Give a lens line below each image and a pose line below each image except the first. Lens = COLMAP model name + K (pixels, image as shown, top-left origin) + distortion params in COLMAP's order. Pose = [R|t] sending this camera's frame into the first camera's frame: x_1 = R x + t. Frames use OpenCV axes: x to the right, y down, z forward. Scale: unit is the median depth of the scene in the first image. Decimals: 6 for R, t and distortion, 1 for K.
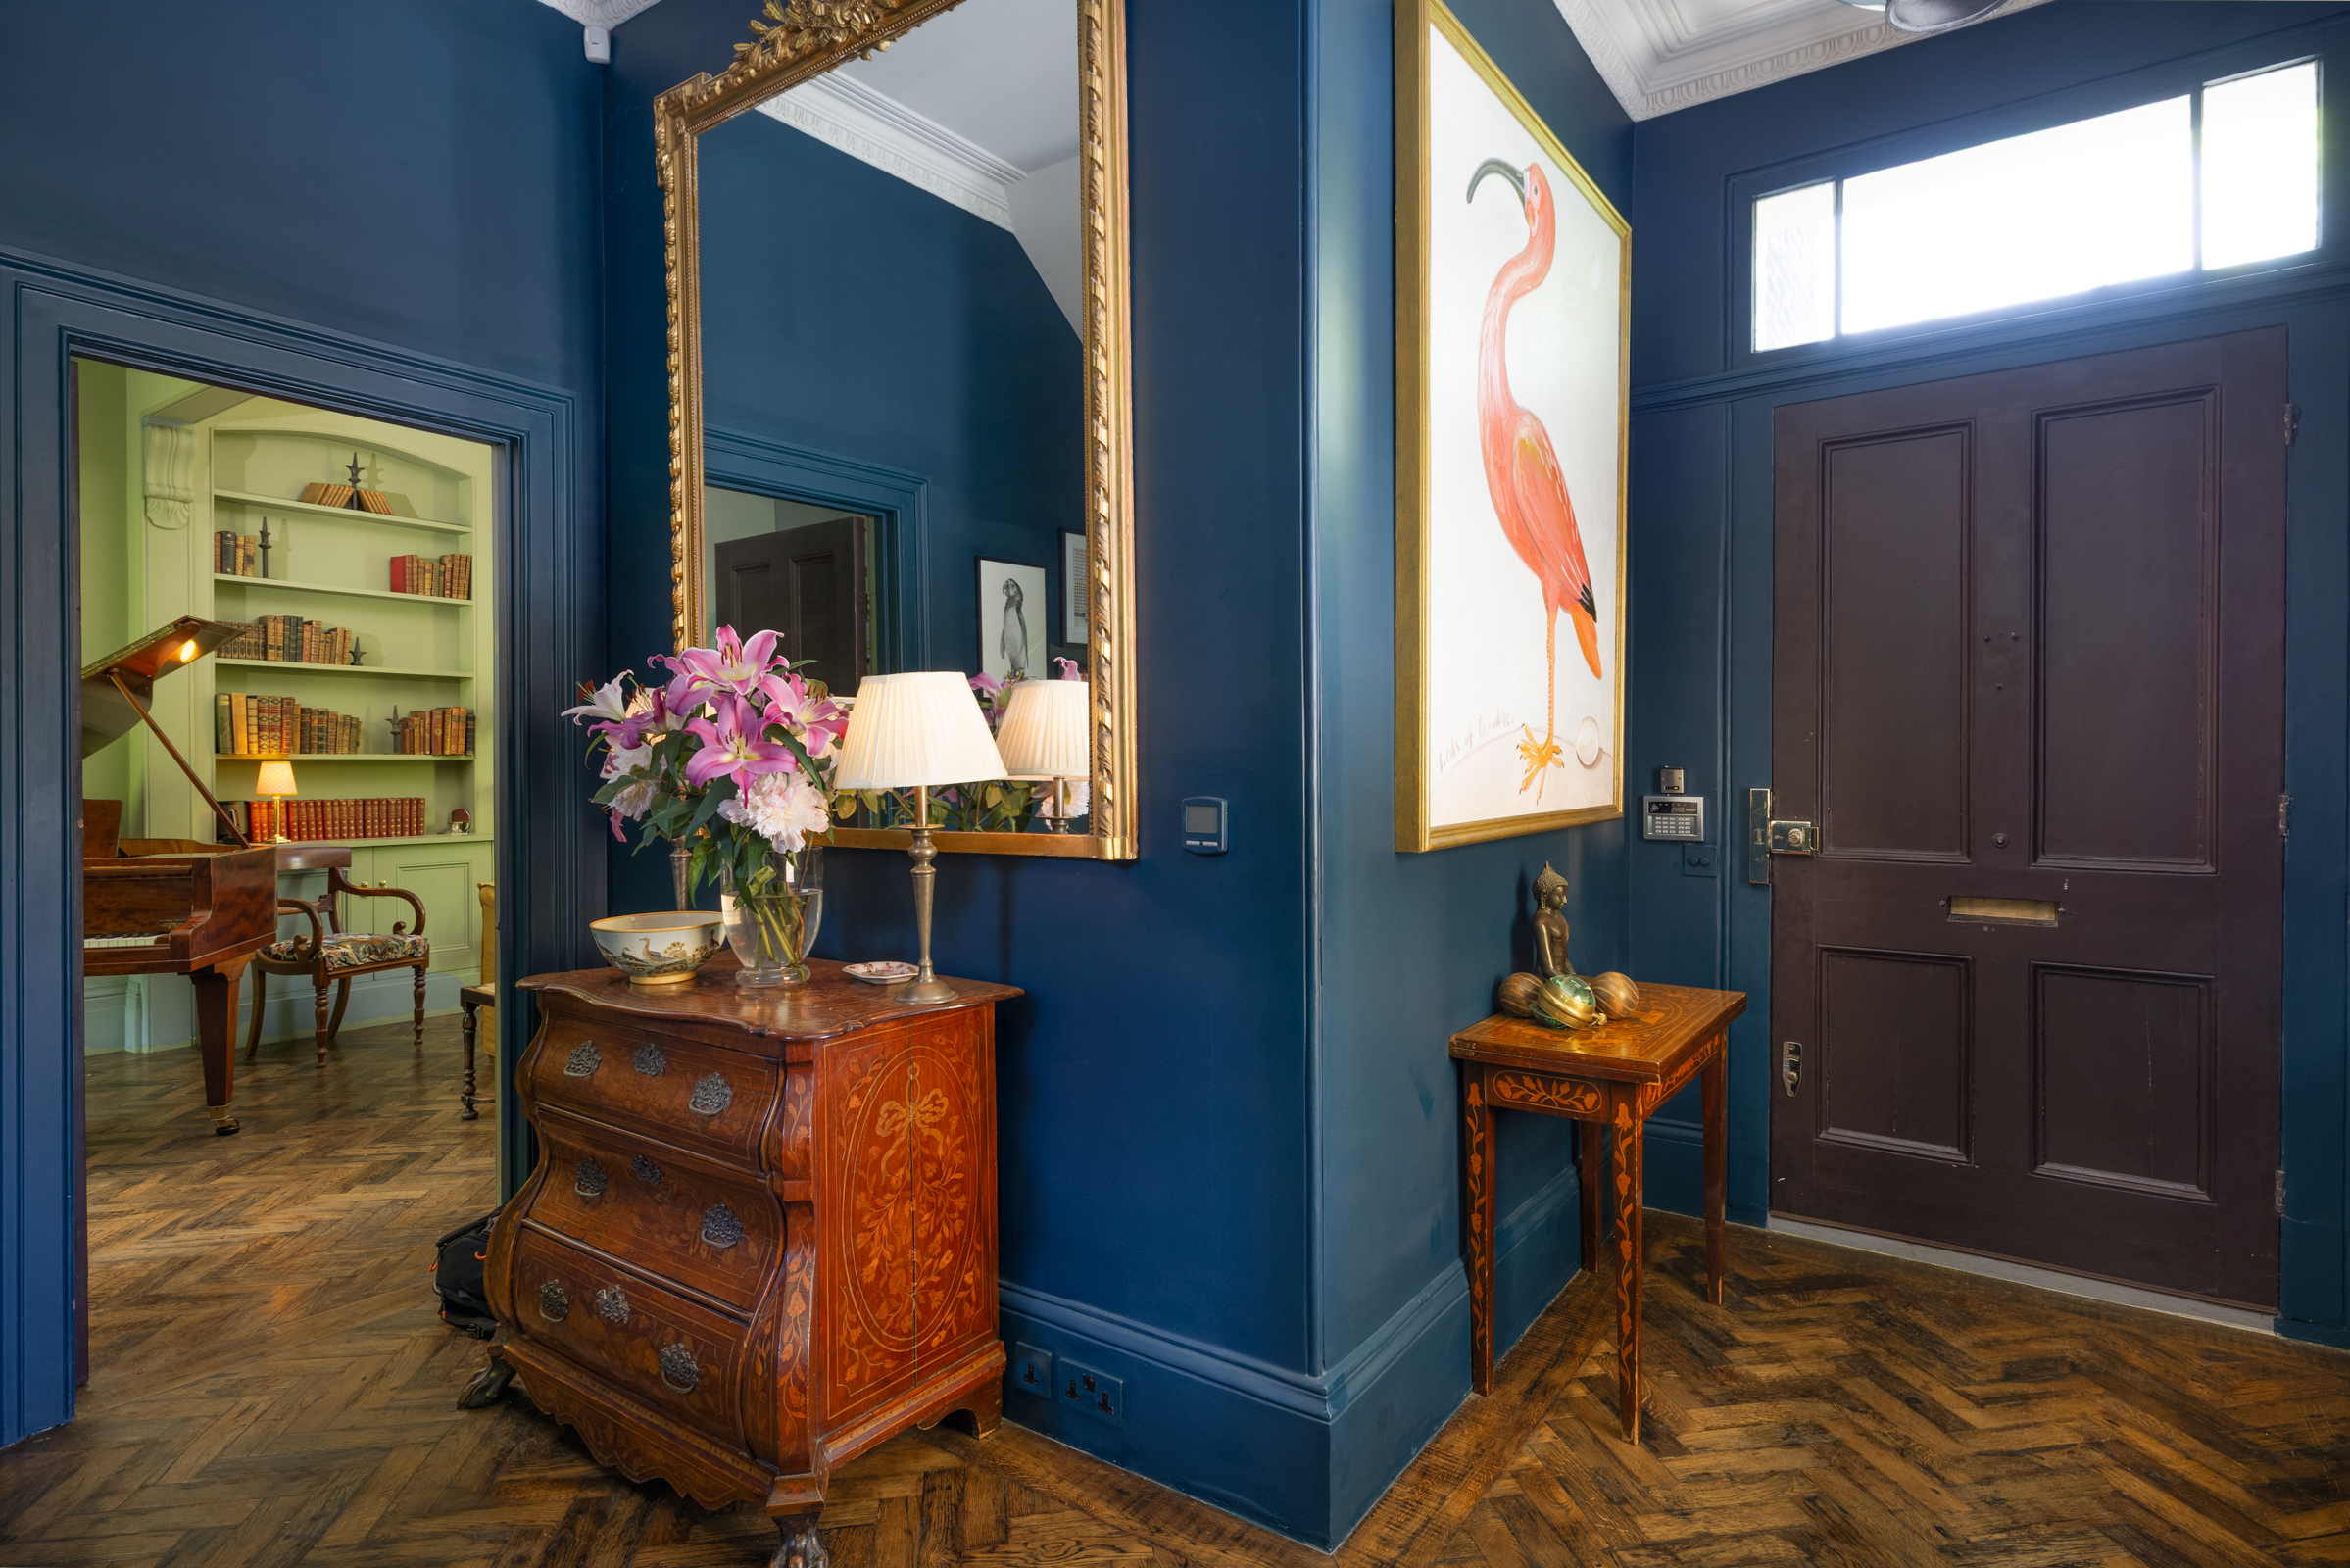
lens RADIAL K [[1216.8, 0, 1178.3], [0, 1216.8, 766.9], [0, 0, 1]] dist [0.001141, 0.000131]
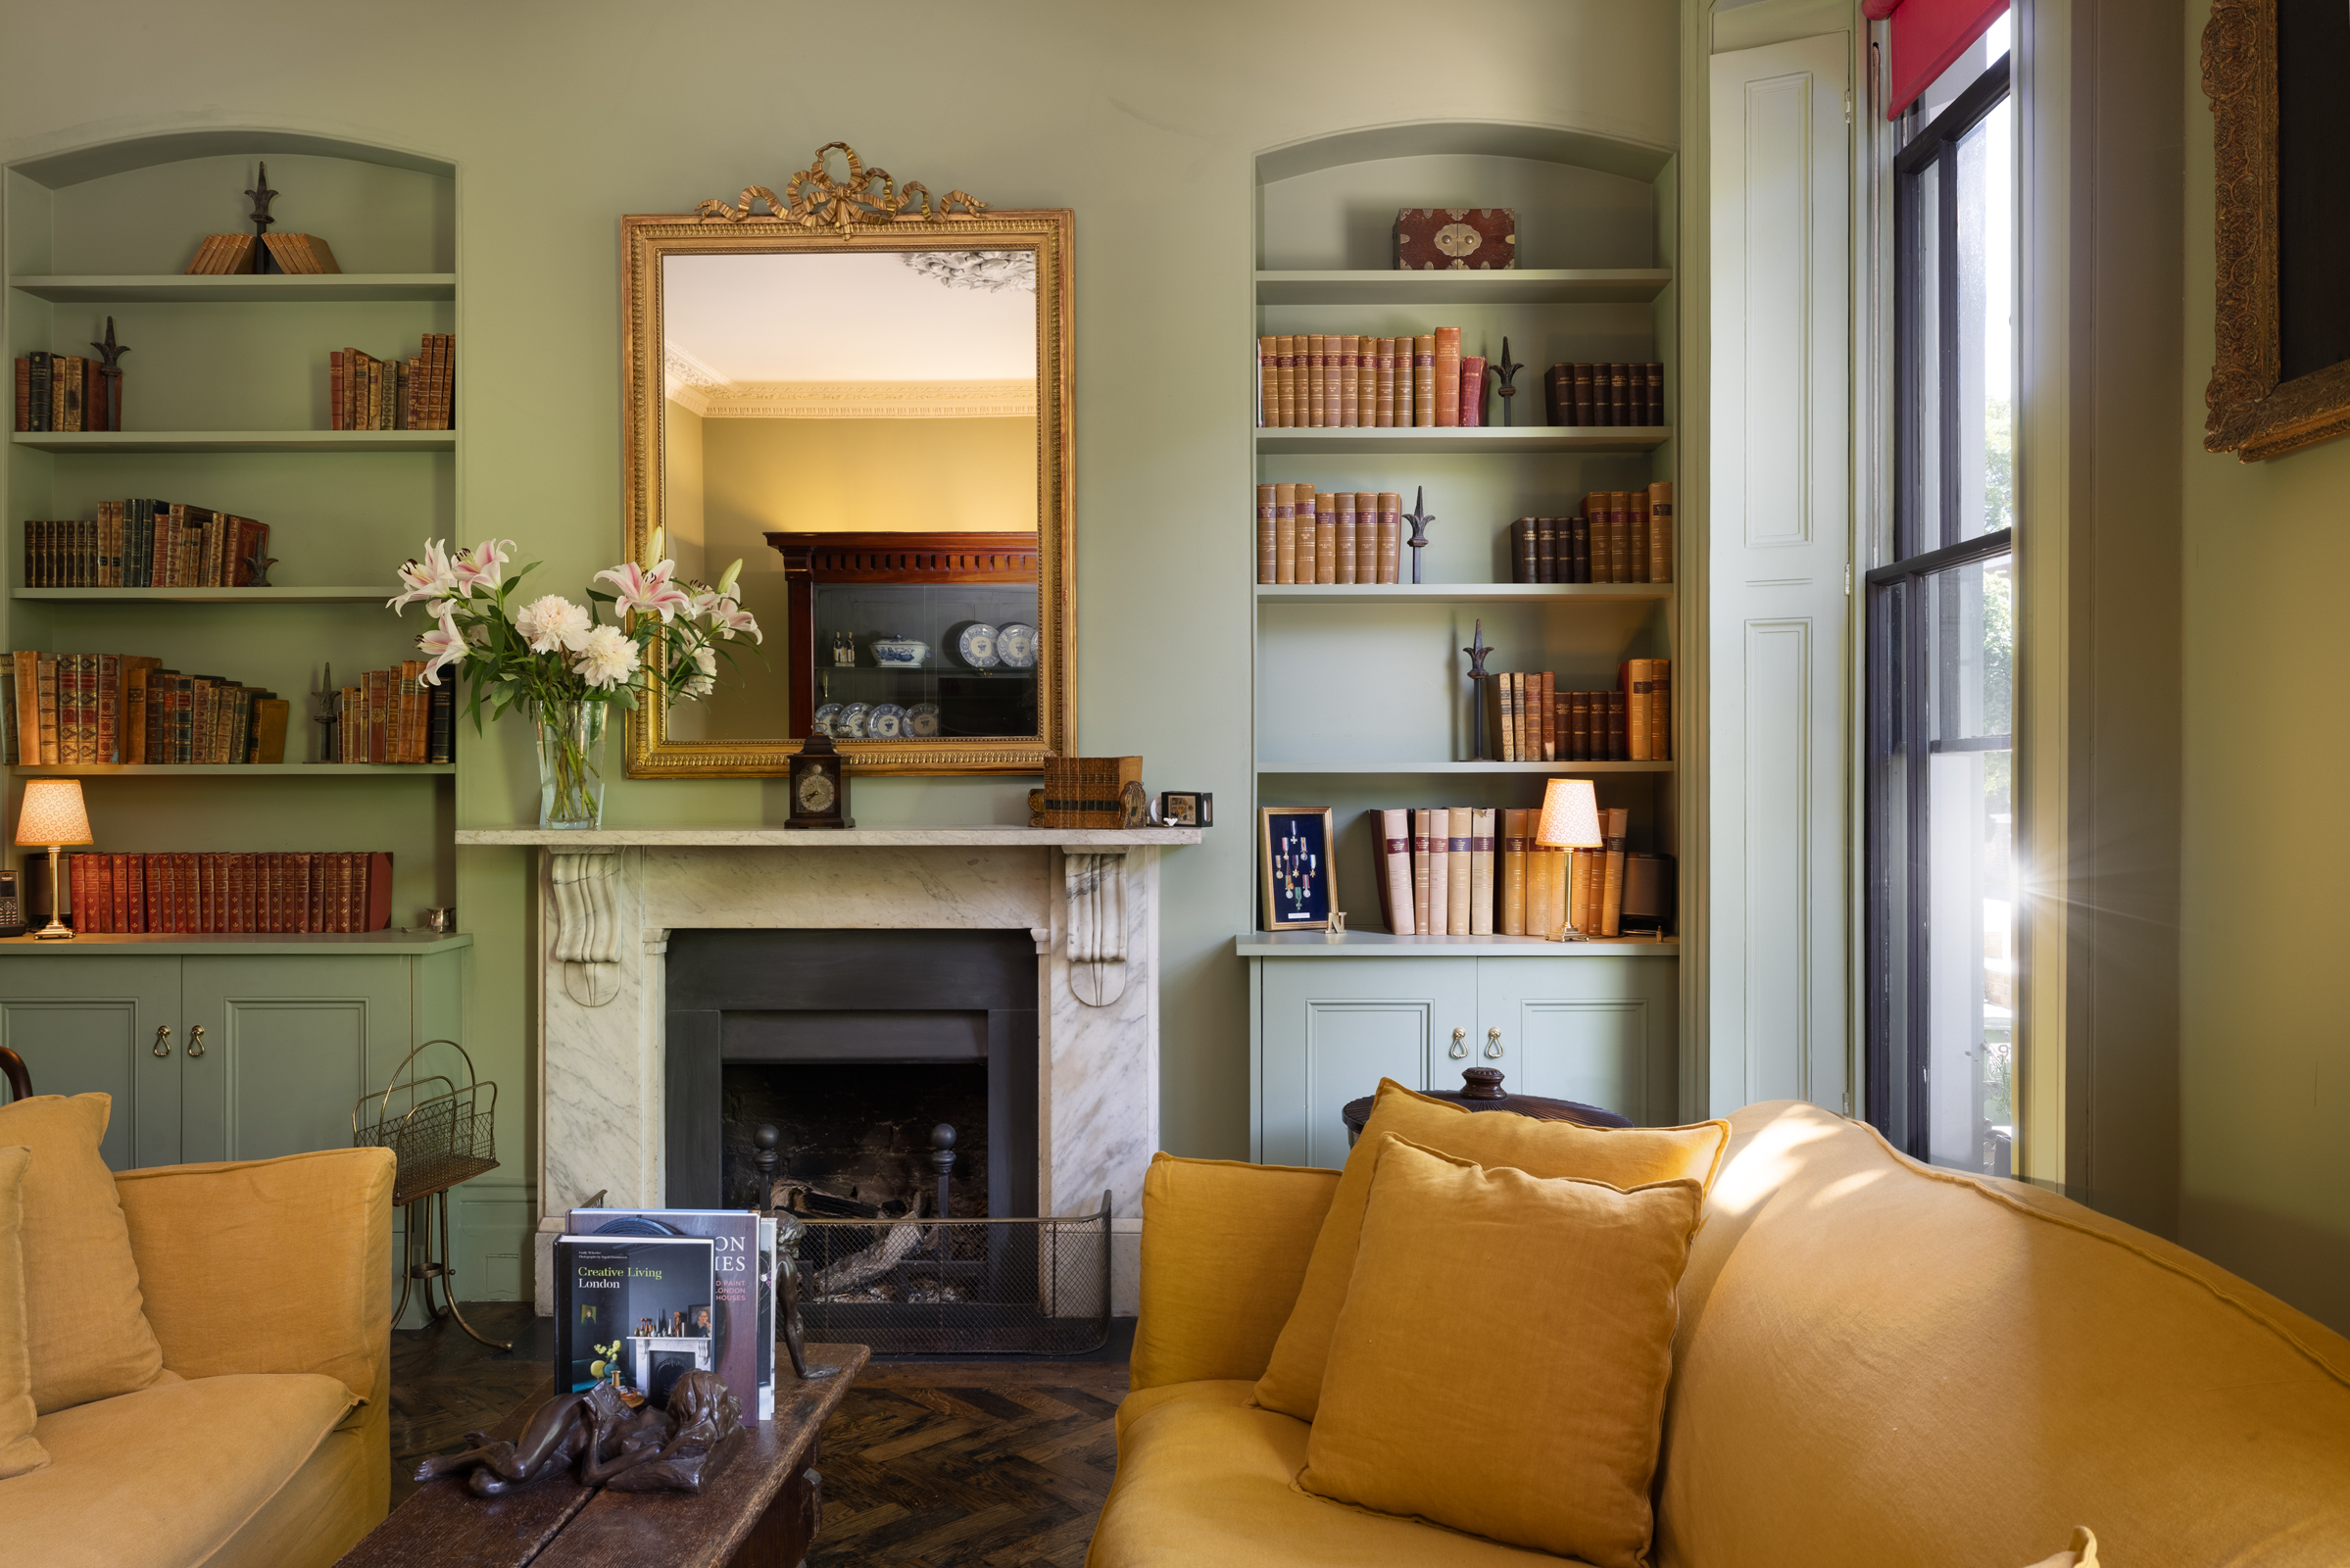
lens RADIAL K [[1708.3, 0, 1223.9], [0, 1708.3, 765.7], [0, 0, 1]] dist [-0.003119, 0.004983]
pose [[0.553024, -0.012055, -0.833078, 0.274012], [0.003902, 0.999922, -0.011879, 0.001066], [0.833156, 0.003319, 0.553028, 2.024831]]
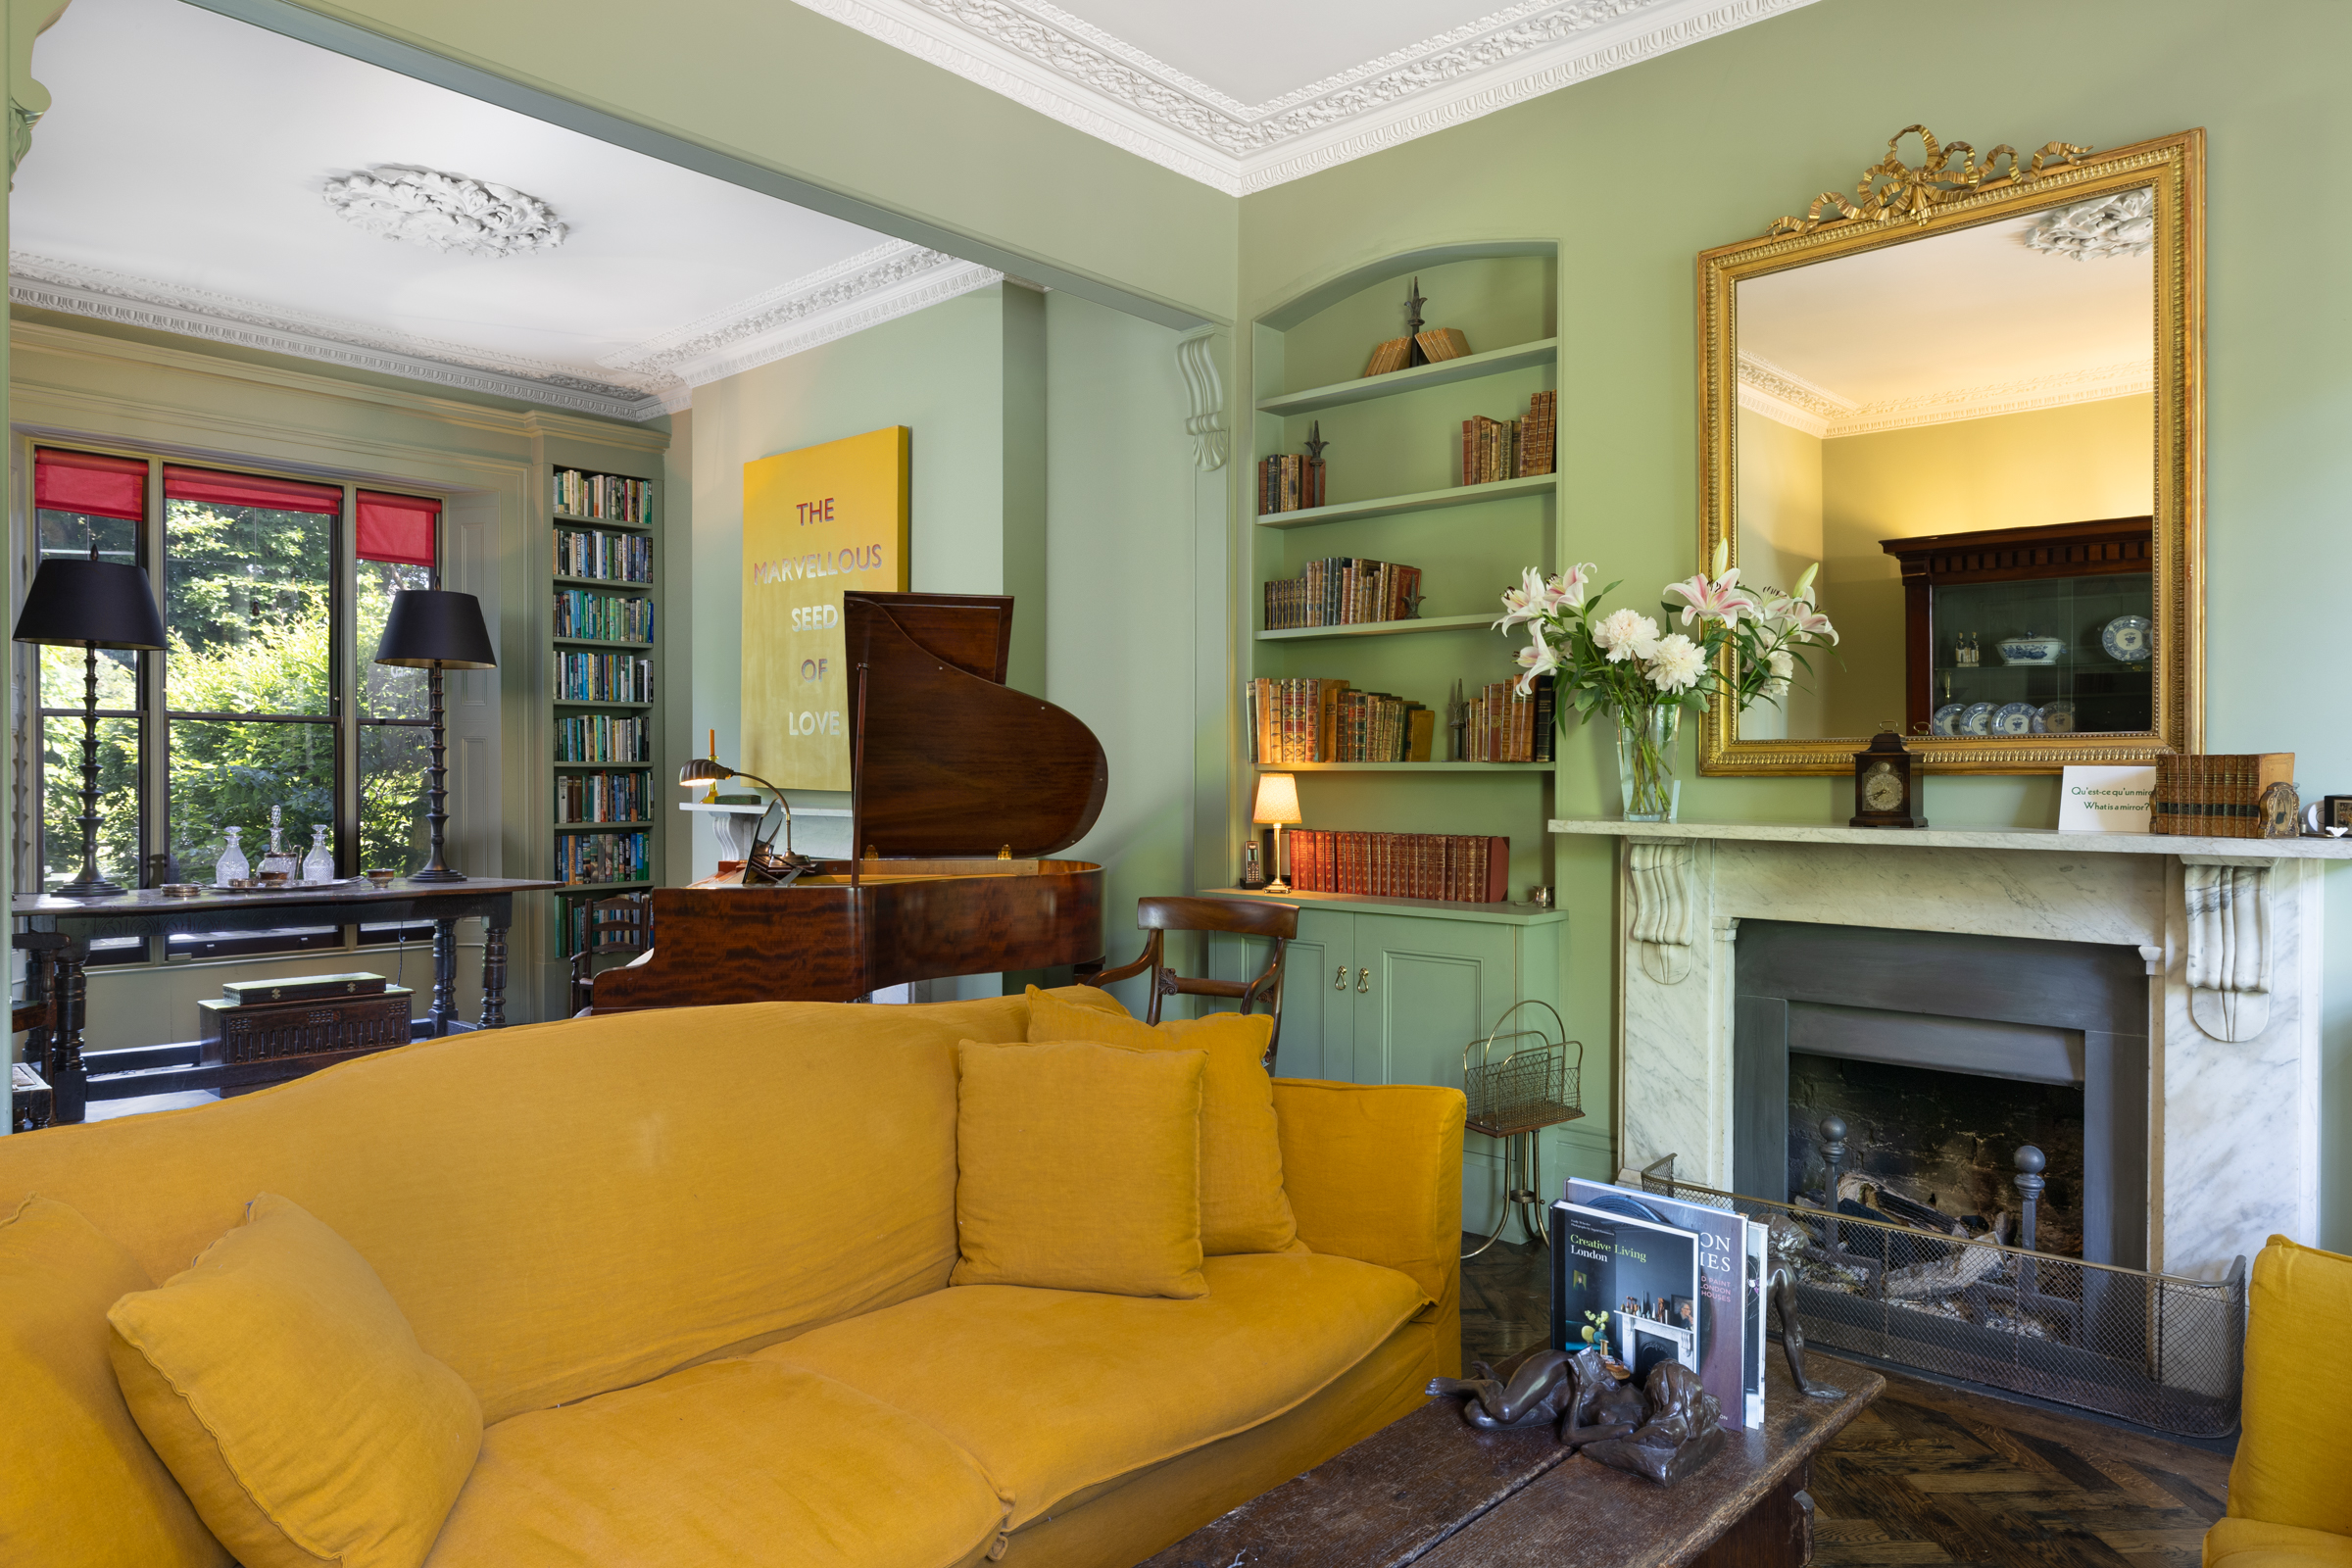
lens RADIAL K [[1486.1, 0, 1166.1], [0, 1486.1, 779.2], [0, 0, 1]] dist [-0.000900, -0.000765]
pose [[-0.145706, -0.002916, -0.989324, 0.201686], [-0.006646, 0.999976, -0.001969, 0.001891], [0.989306, 0.006288, -0.145722, 2.119498]]
